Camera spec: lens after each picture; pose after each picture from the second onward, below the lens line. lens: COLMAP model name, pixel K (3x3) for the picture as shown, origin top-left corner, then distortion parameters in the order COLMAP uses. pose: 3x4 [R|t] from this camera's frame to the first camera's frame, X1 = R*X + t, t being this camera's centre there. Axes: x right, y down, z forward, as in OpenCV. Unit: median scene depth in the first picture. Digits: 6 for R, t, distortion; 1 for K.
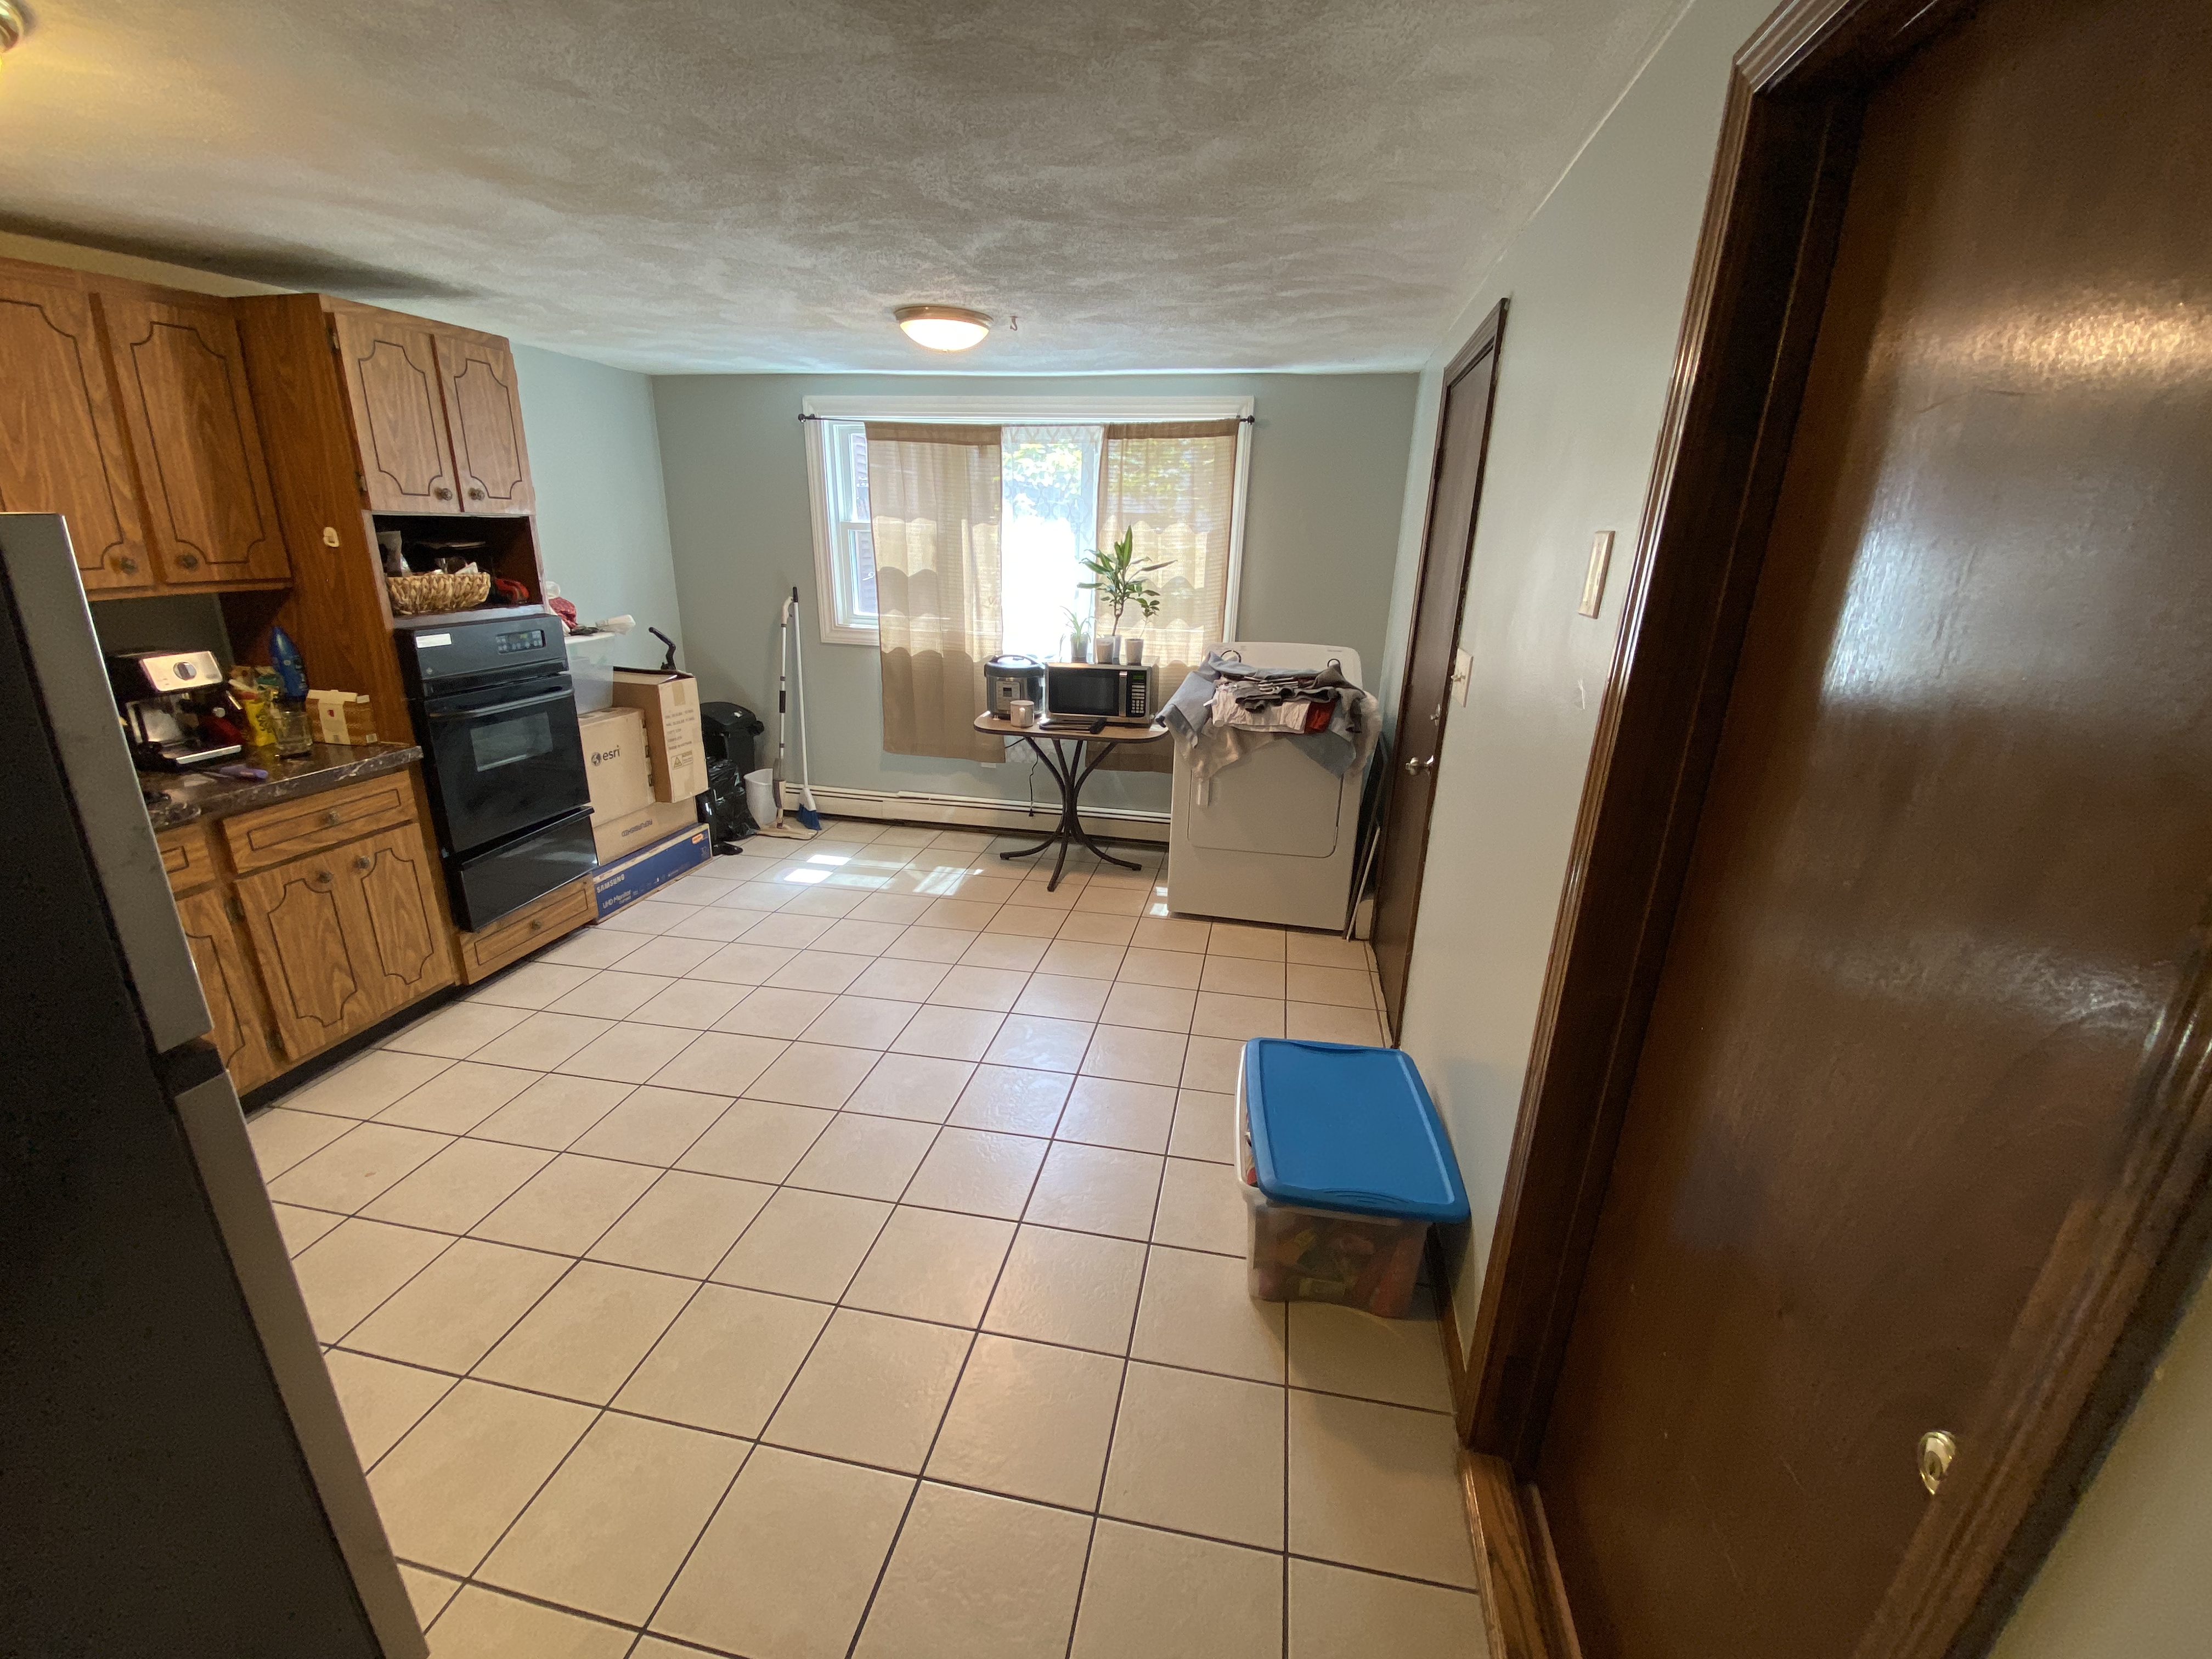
lens RADIAL K [[907.2, 0, 1106.0], [0, 907.2, 829.0], [0, 0, 1]] dist [0.000058, 0.000031]
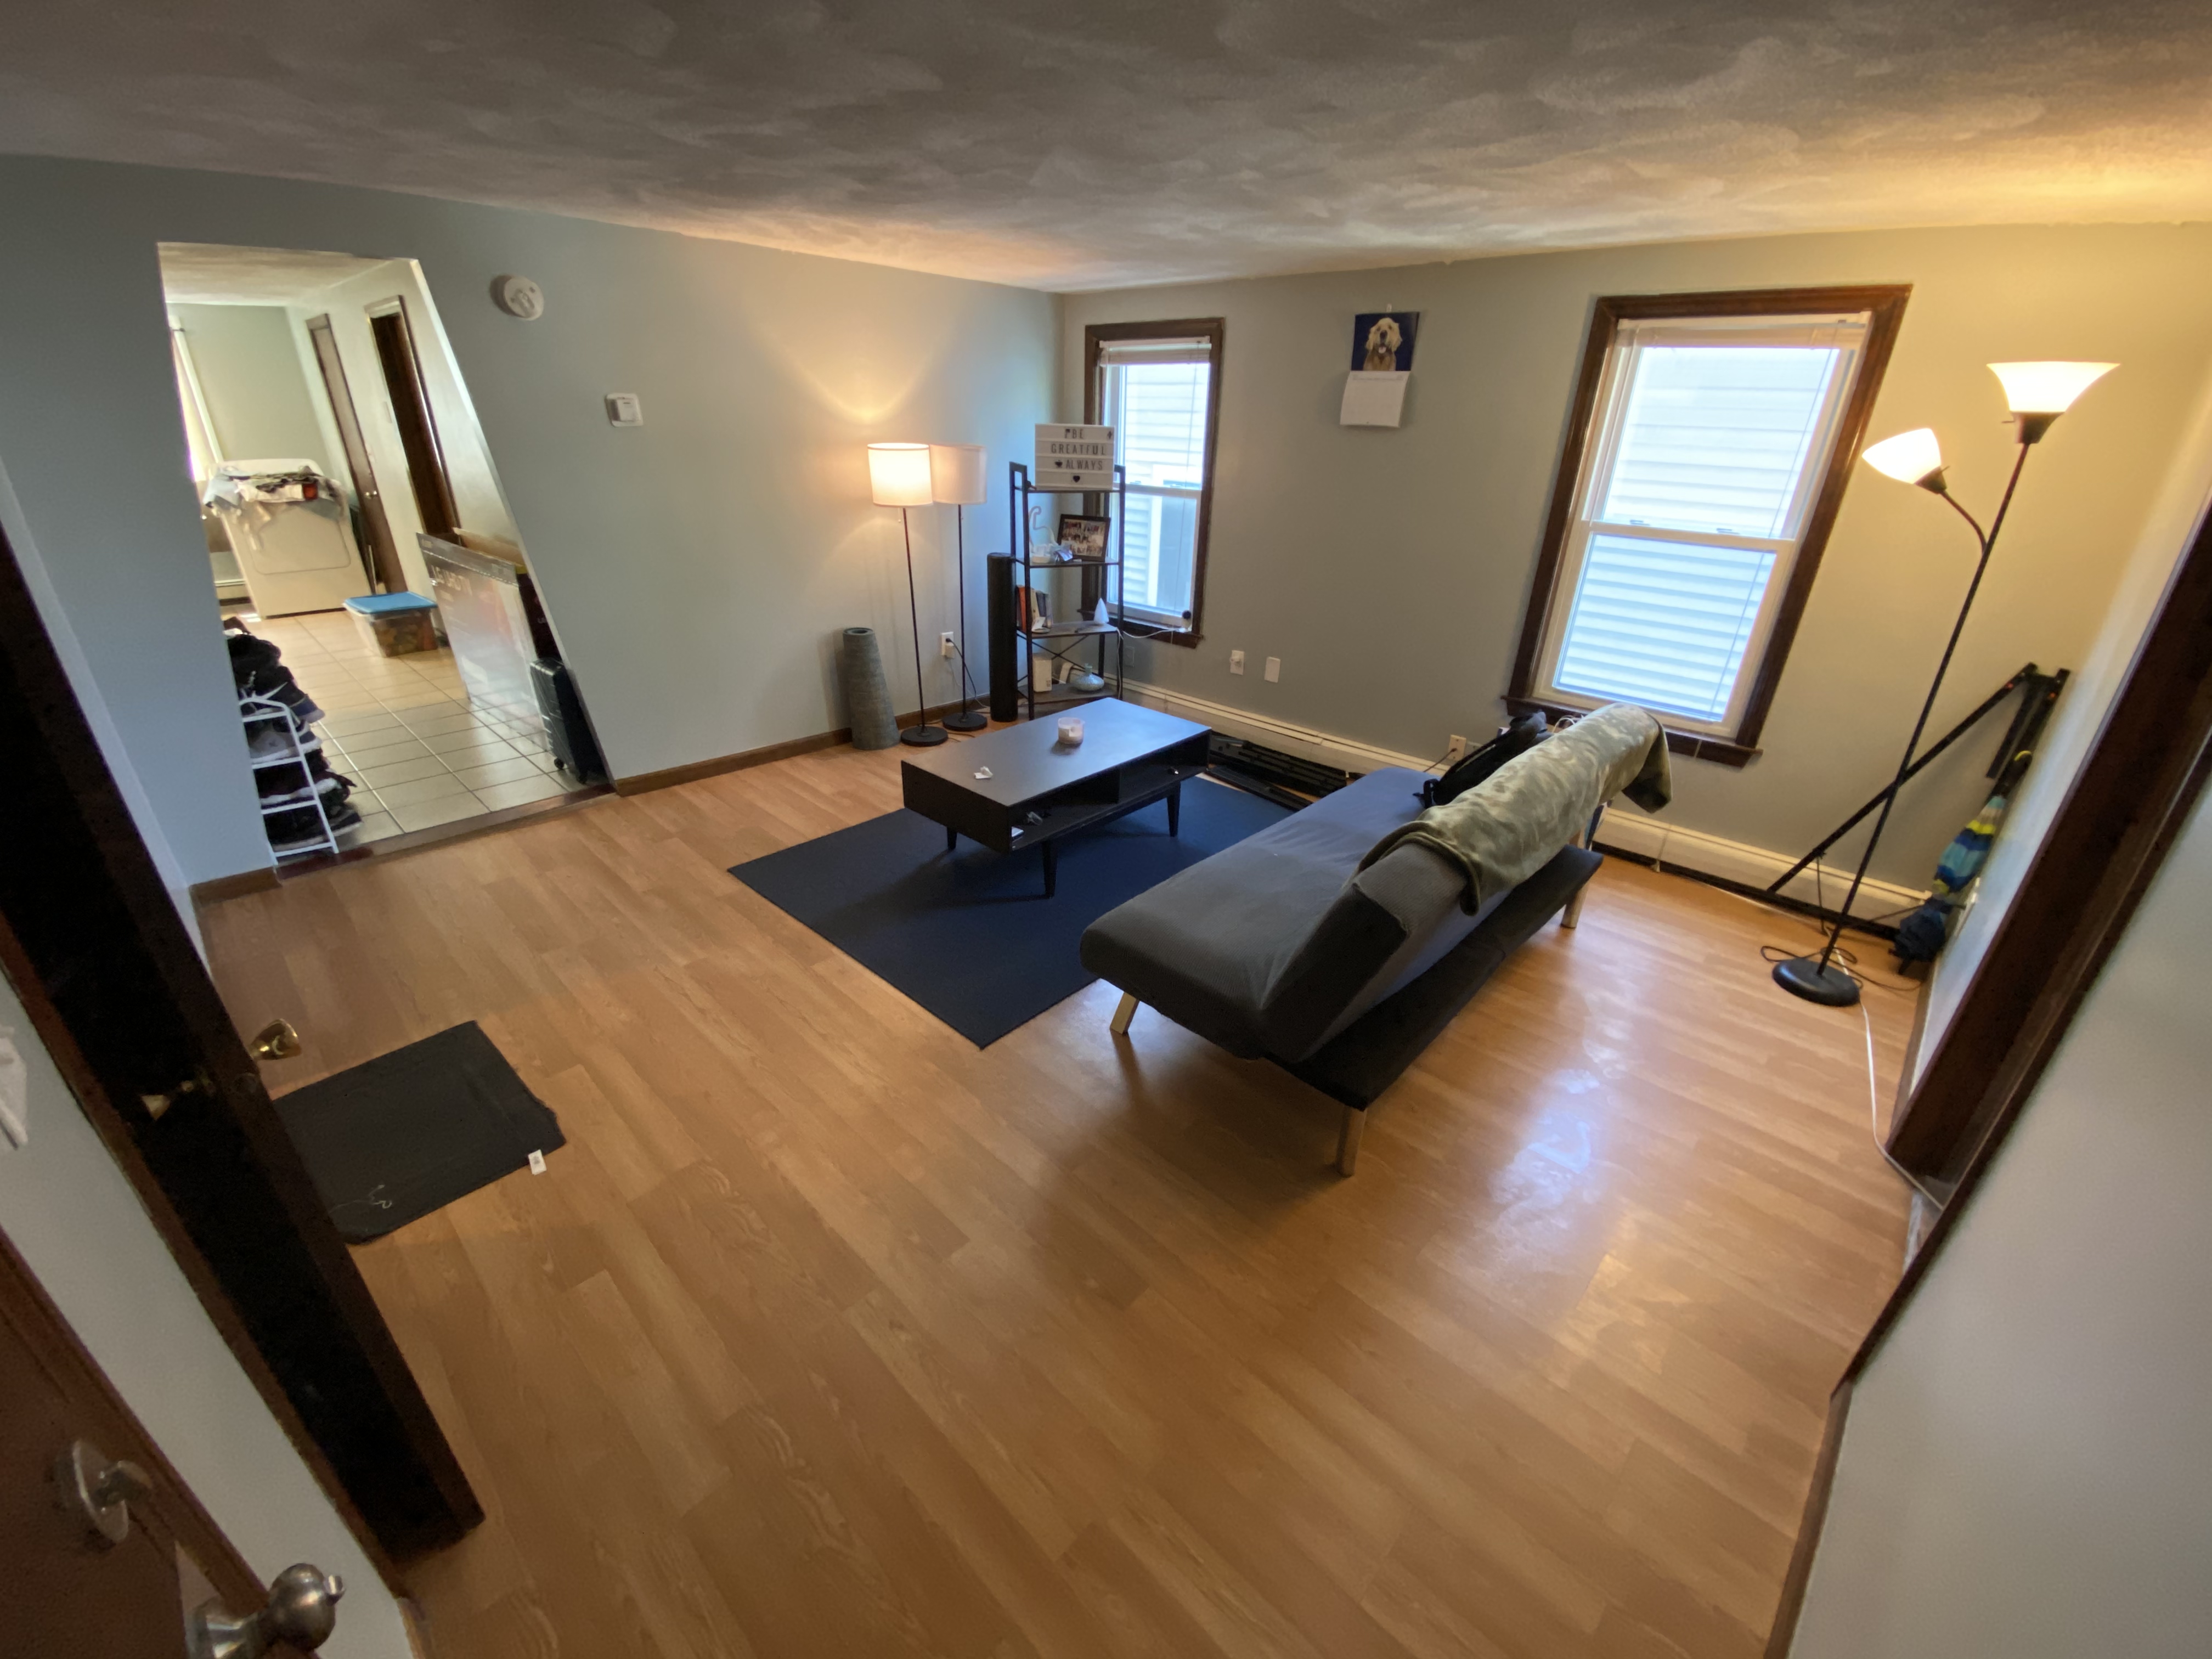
lens RADIAL K [[907.2, 0, 1104.4], [0, 907.2, 827.0], [0, 0, 1]] dist [0.000058, 0.000031]
pose [[0.543306, -0.376056, 0.750600, -0.611771], [0.258425, 0.925568, 0.276661, 0.473242], [-0.798771, 0.043662, 0.600049, -1.630193]]
